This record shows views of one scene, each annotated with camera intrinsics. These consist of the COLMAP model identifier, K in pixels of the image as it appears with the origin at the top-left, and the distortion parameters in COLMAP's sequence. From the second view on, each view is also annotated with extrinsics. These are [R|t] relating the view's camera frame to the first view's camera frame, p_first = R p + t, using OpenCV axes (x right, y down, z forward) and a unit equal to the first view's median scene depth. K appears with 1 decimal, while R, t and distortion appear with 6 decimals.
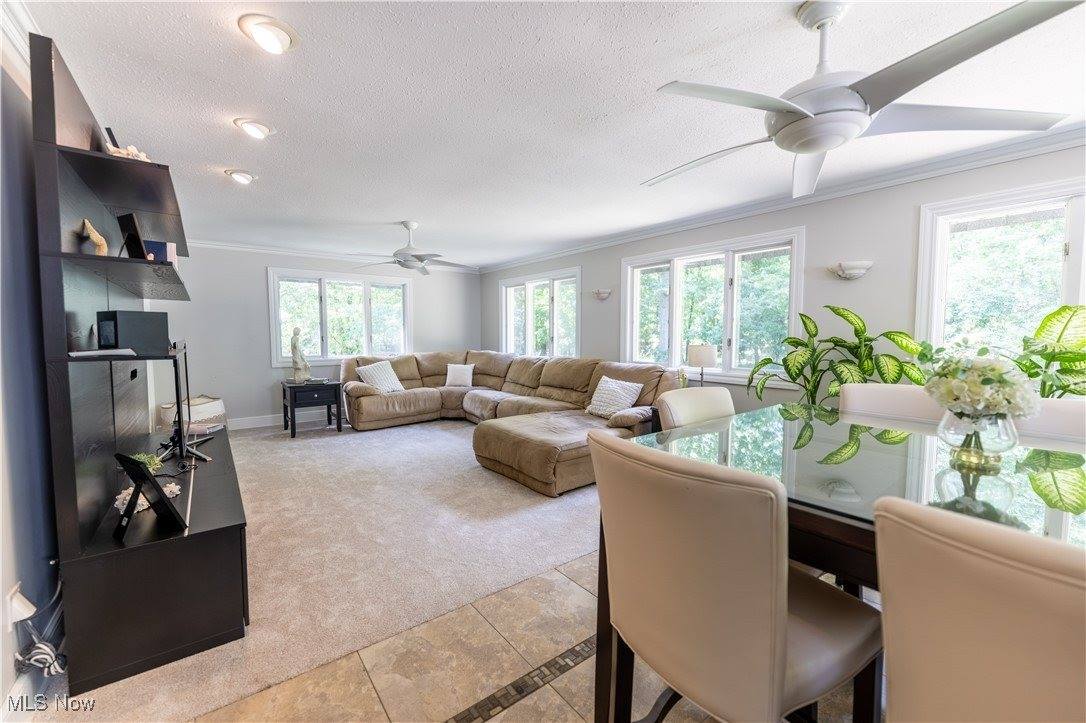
lens RADIAL K [[434.5, 0, 537.8], [0, 434.5, 359.6], [0, 0, 1]] dist [0.000176, 0.000038]
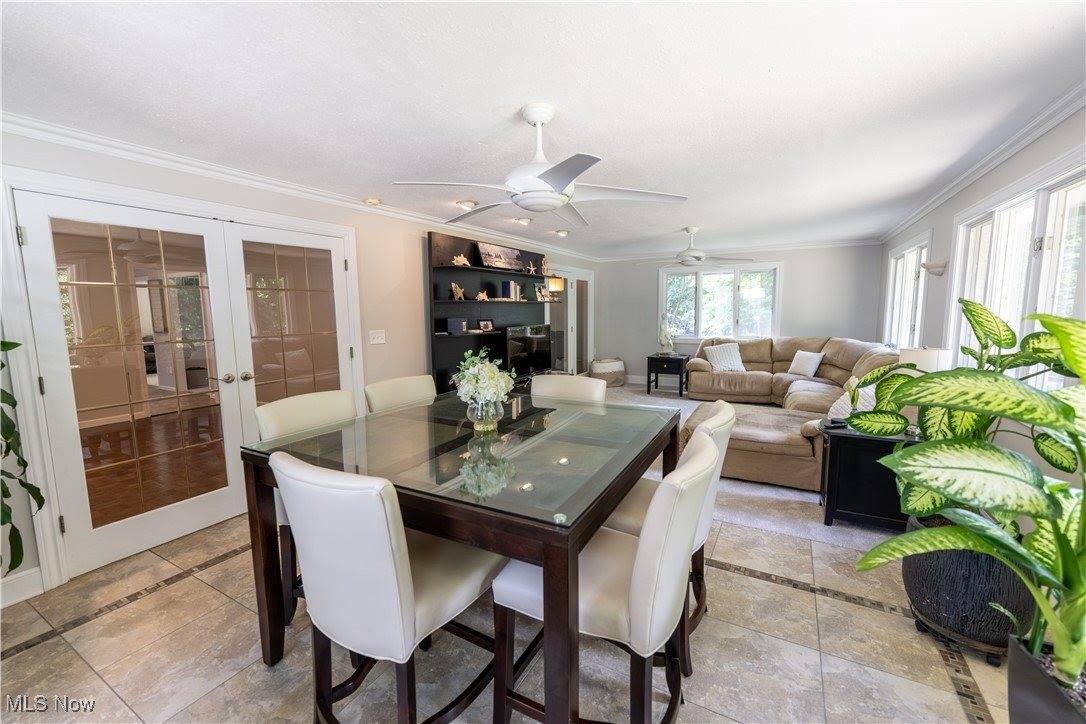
lens RADIAL K [[434.5, 0, 537.8], [0, 434.5, 360.1], [0, 0, 1]] dist [0.000176, 0.000038]
pose [[0.402238, 0.099041, -0.910162, 0.480924], [-0.041910, 0.995081, 0.089759, -0.033631], [0.914575, 0.002041, 0.404410, 0.106202]]
